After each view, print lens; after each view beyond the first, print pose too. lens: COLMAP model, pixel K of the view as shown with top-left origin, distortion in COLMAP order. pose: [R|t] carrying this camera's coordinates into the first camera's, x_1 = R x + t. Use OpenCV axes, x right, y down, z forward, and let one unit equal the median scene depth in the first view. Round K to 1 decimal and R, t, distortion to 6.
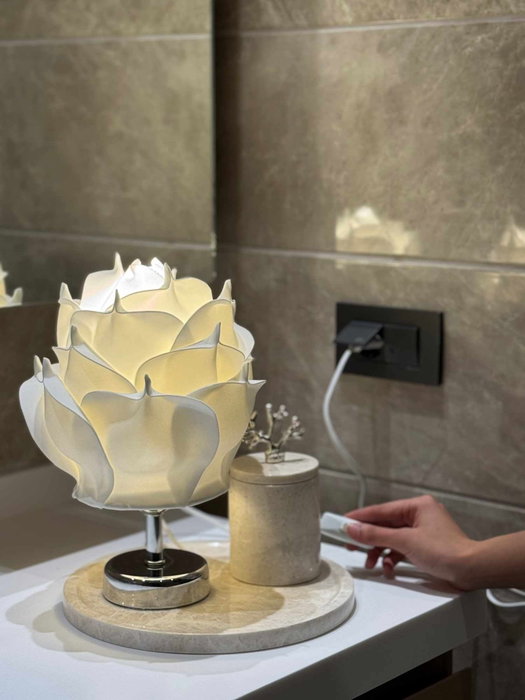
lens RADIAL K [[1513.8, 0, 274.8], [0, 1513.8, 364.0], [0, 0, 1]] dist [0.148708, 0.000000]
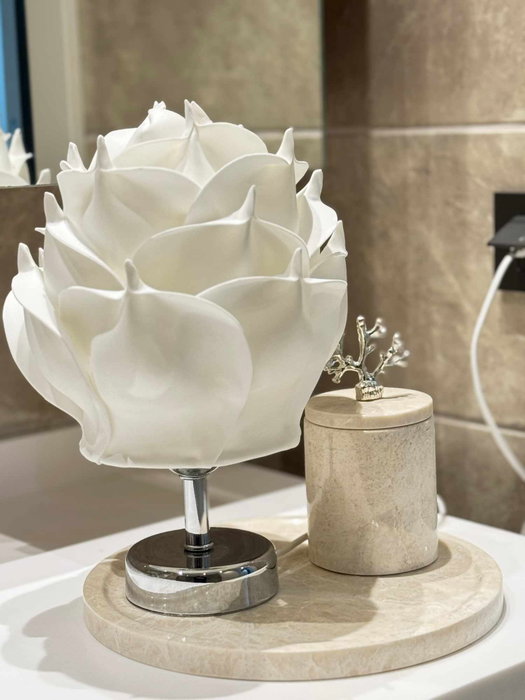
lens RADIAL K [[1513.8, 0, 258.0], [0, 1513.8, 355.5], [0, 0, 1]] dist [0.148708, 0.000000]
pose [[0.986184, -0.005975, -0.165547, 0.053436], [0.005882, 0.999982, -0.001051, 0.040575], [0.165550, 0.000063, 0.986201, 0.286827]]
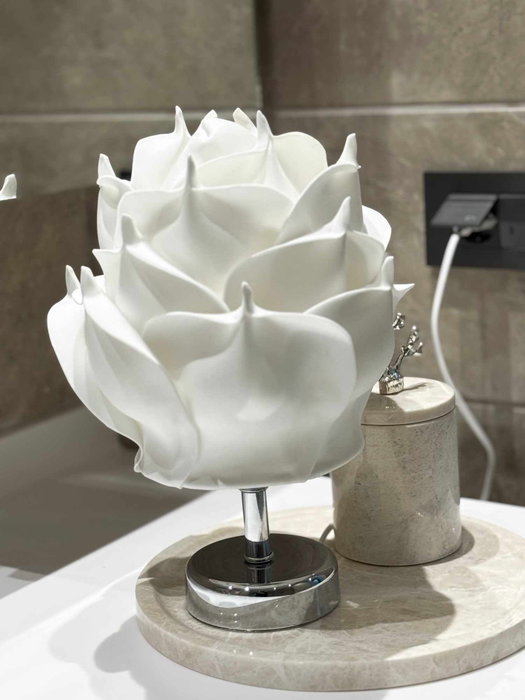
lens RADIAL K [[1513.8, 0, 276.8], [0, 1513.8, 351.2], [0, 0, 1]] dist [0.148708, 0.000000]
pose [[0.991218, -0.080243, 0.105107, -0.126365], [0.075129, 0.995830, 0.051756, 0.003143], [-0.108822, -0.043405, 0.993113, 0.287985]]
